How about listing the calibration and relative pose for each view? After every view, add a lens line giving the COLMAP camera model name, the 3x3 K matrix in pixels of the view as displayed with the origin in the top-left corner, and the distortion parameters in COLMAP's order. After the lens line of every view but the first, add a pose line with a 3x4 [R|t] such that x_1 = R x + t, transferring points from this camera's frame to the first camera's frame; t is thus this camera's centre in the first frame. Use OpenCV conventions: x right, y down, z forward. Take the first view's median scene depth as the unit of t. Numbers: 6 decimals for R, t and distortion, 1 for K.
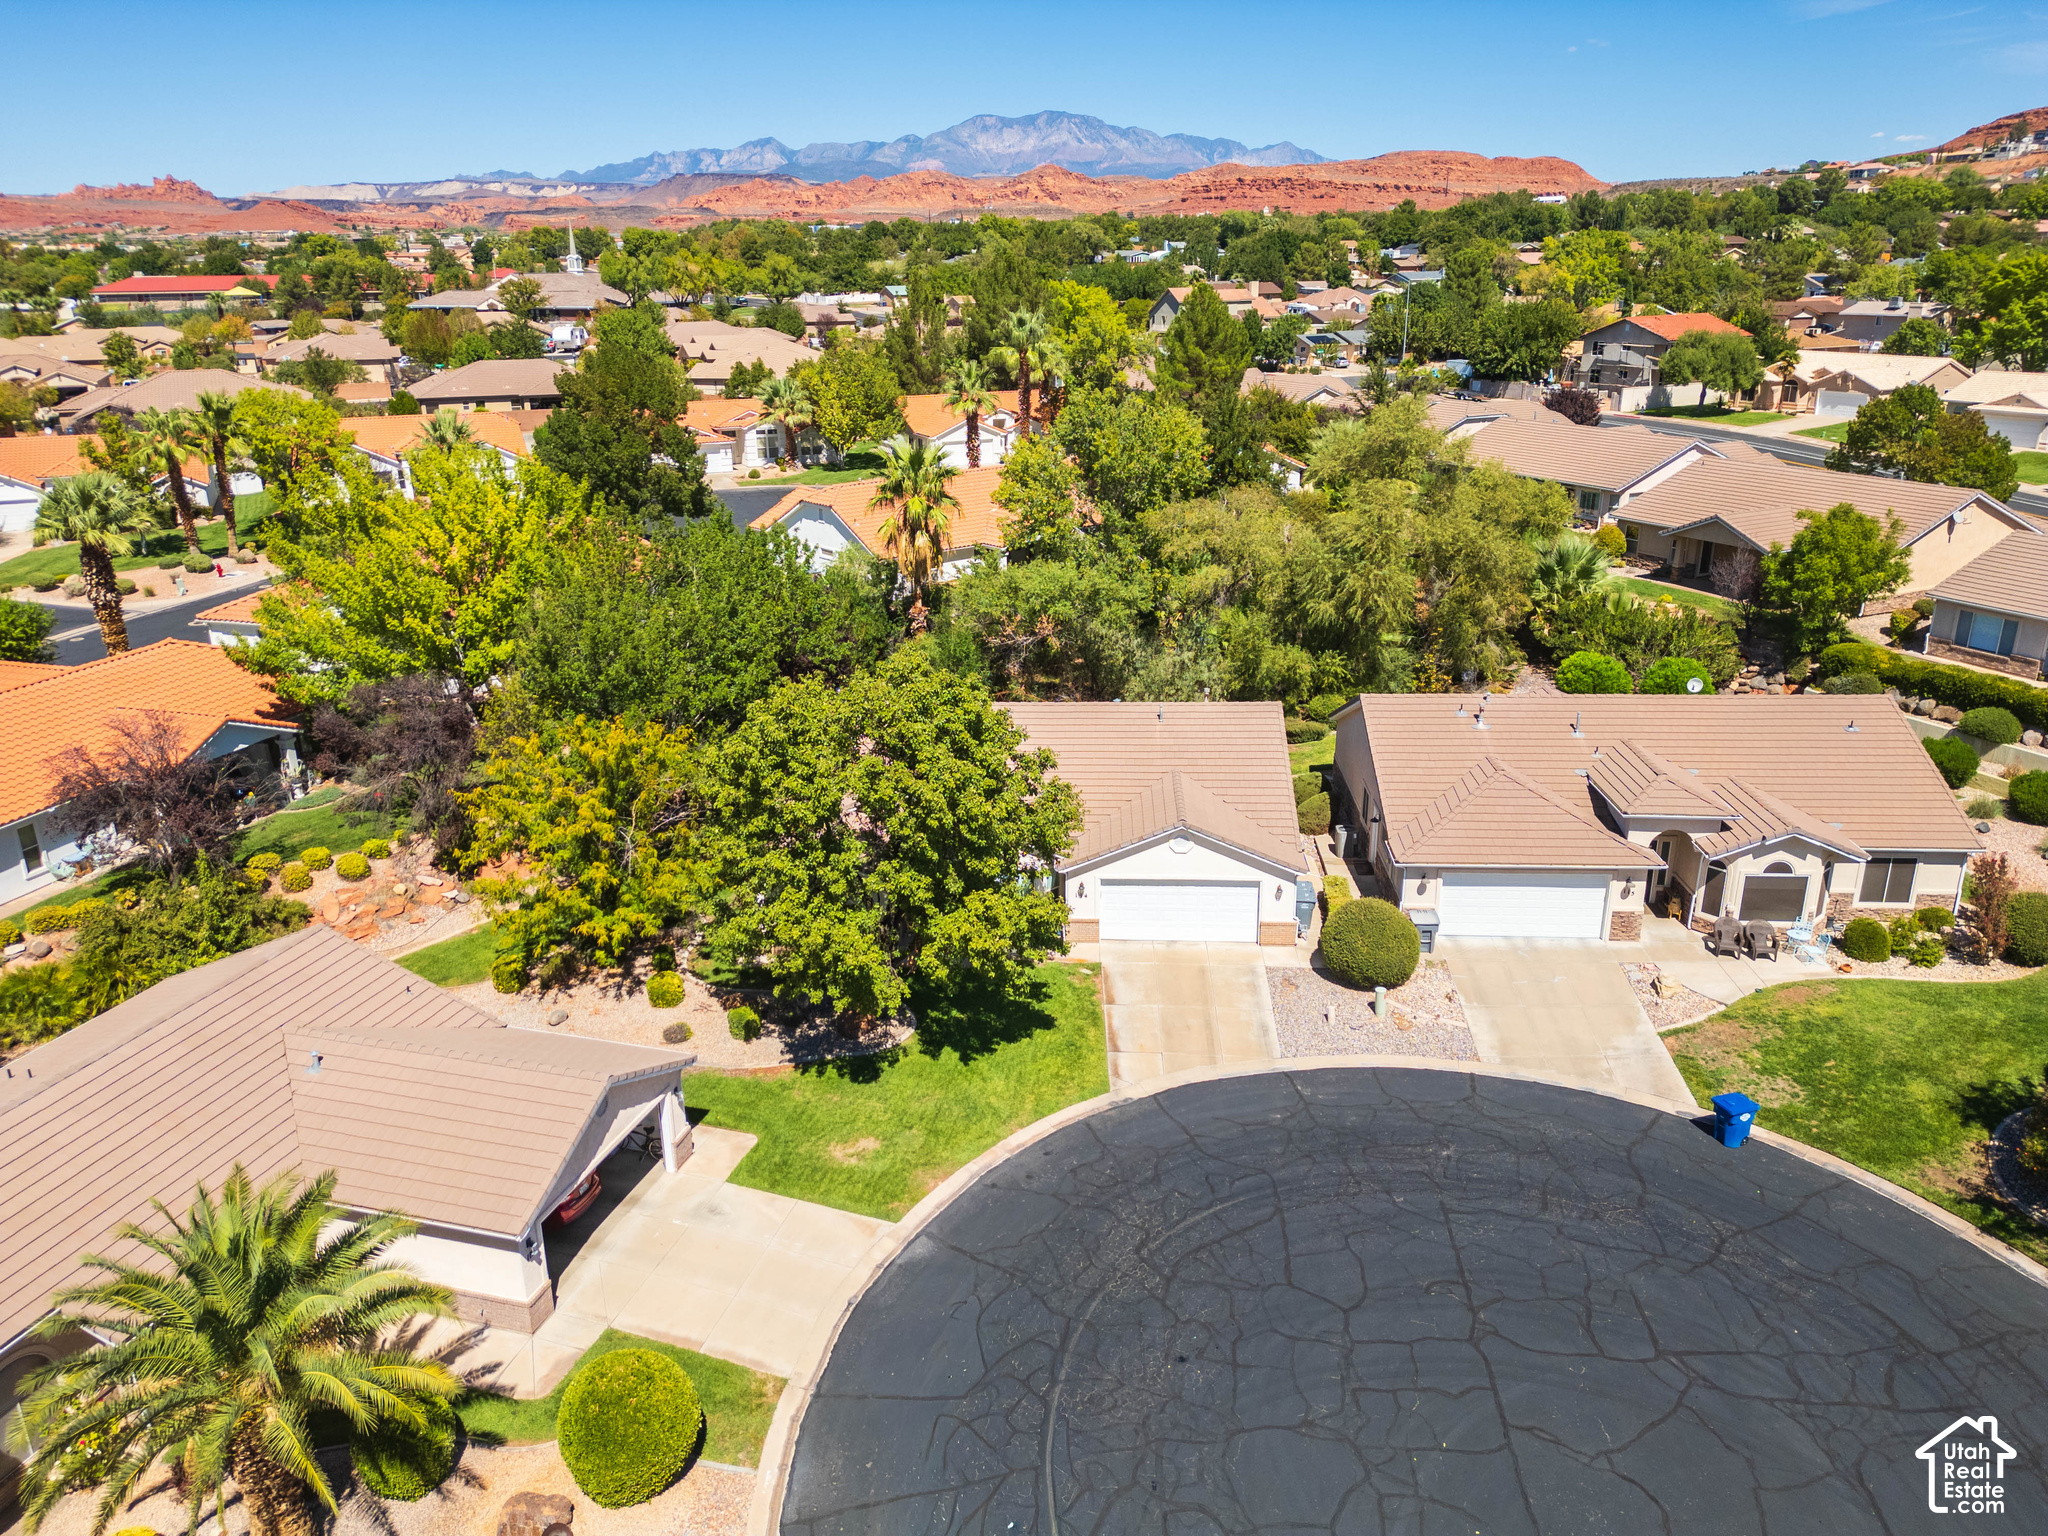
lens RADIAL K [[1446.6, 0, 1024.0], [0, 1446.6, 768.0], [0, 0, 1]] dist [0.074129, -0.073172]
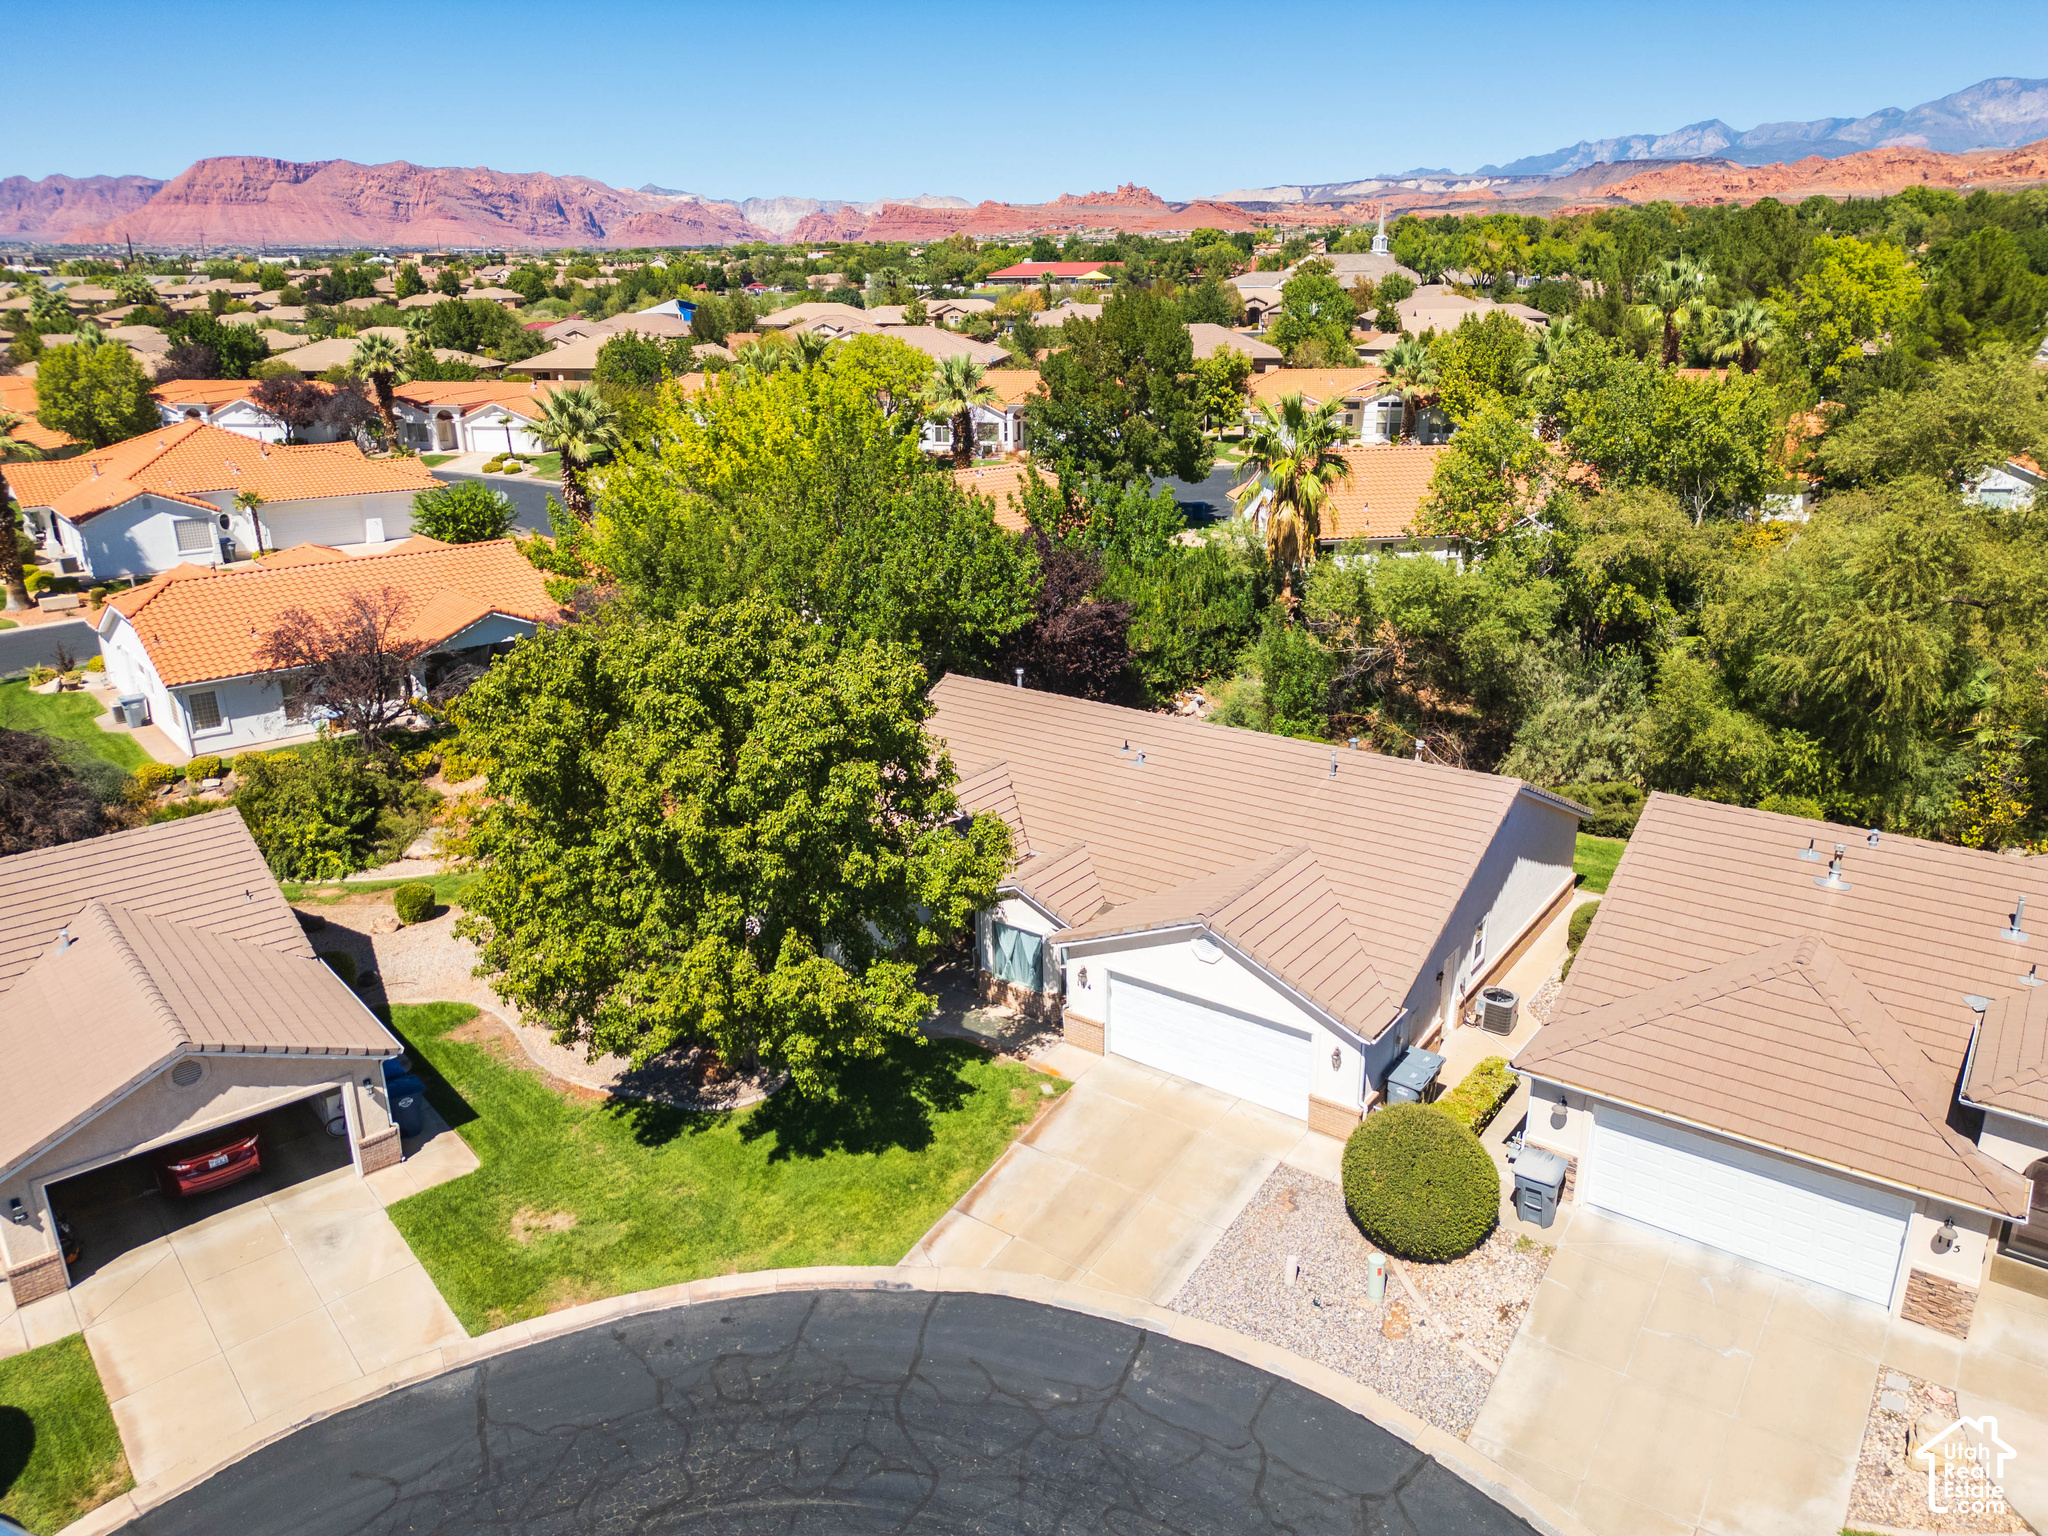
lens RADIAL K [[1446.6, 0, 1024.0], [0, 1446.6, 768.0], [0, 0, 1]] dist [0.074129, -0.073172]
pose [[0.843006, 0.180245, -0.506806, 0.234707], [-0.178957, 0.982495, 0.051753, -0.032963], [0.507262, 0.047069, 0.860505, 0.230372]]
